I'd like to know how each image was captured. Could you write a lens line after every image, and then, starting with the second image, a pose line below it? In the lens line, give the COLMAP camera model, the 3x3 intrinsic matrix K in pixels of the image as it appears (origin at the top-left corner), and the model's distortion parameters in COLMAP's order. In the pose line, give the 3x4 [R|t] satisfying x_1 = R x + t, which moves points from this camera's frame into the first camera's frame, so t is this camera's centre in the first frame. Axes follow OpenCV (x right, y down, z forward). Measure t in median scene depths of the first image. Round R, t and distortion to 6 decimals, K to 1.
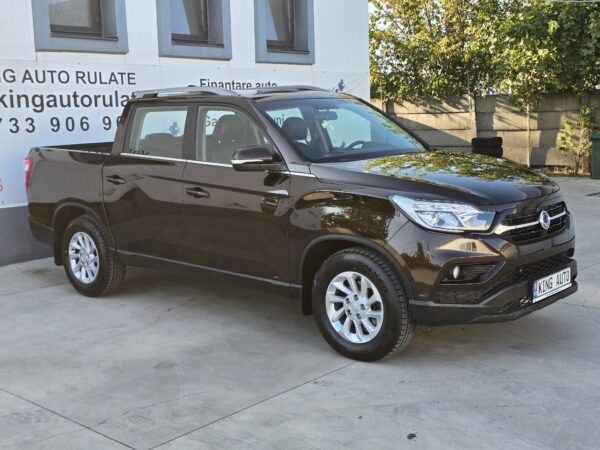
lens RADIAL K [[817.3, 0, 304.0], [0, 817.3, 226.0], [0, 0, 1]] dist [0.077492, 0.000000]
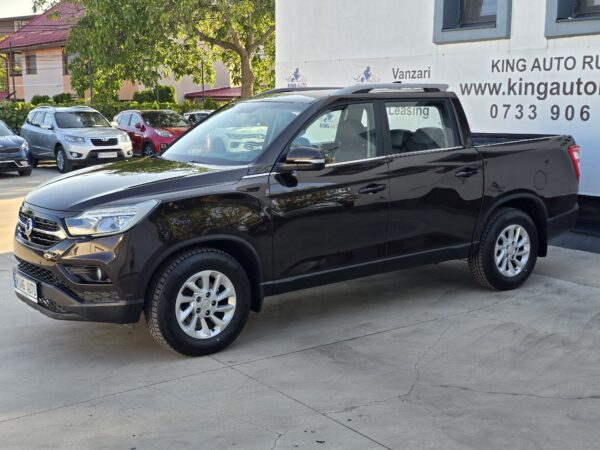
lens RADIAL K [[817.3, 0, 304.8], [0, 817.3, 230.2], [0, 0, 1]] dist [0.077492, 0.000000]
pose [[-0.213278, 0.190070, -0.958324, 0.746180], [-0.126300, 0.967299, 0.219959, -0.169365], [0.968793, 0.167949, -0.182298, 0.931712]]
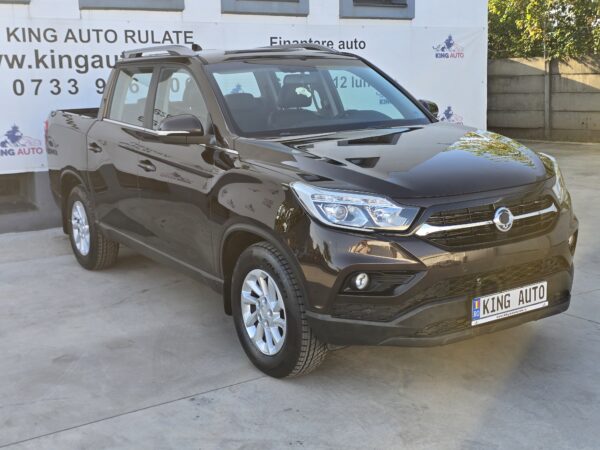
lens RADIAL K [[817.3, 0, 296.3], [0, 817.3, 233.0], [0, 0, 1]] dist [0.077492, 0.000000]
pose [[0.963231, 0.055718, -0.262833, 0.186725], [-0.040682, 0.997227, 0.062312, -0.021106], [0.265576, -0.049328, 0.962827, 0.123938]]
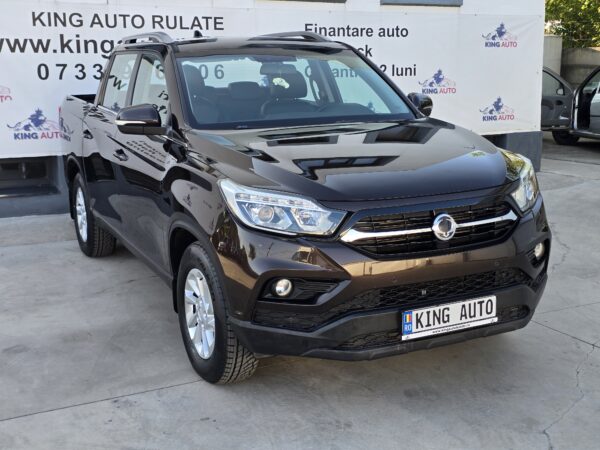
lens RADIAL K [[817.3, 0, 303.1], [0, 817.3, 223.9], [0, 0, 1]] dist [0.077492, 0.000000]
pose [[0.925145, 0.092980, -0.368051, 0.266407], [-0.069974, 0.994695, 0.075399, -0.033319], [0.373109, -0.044001, 0.926744, 0.179074]]
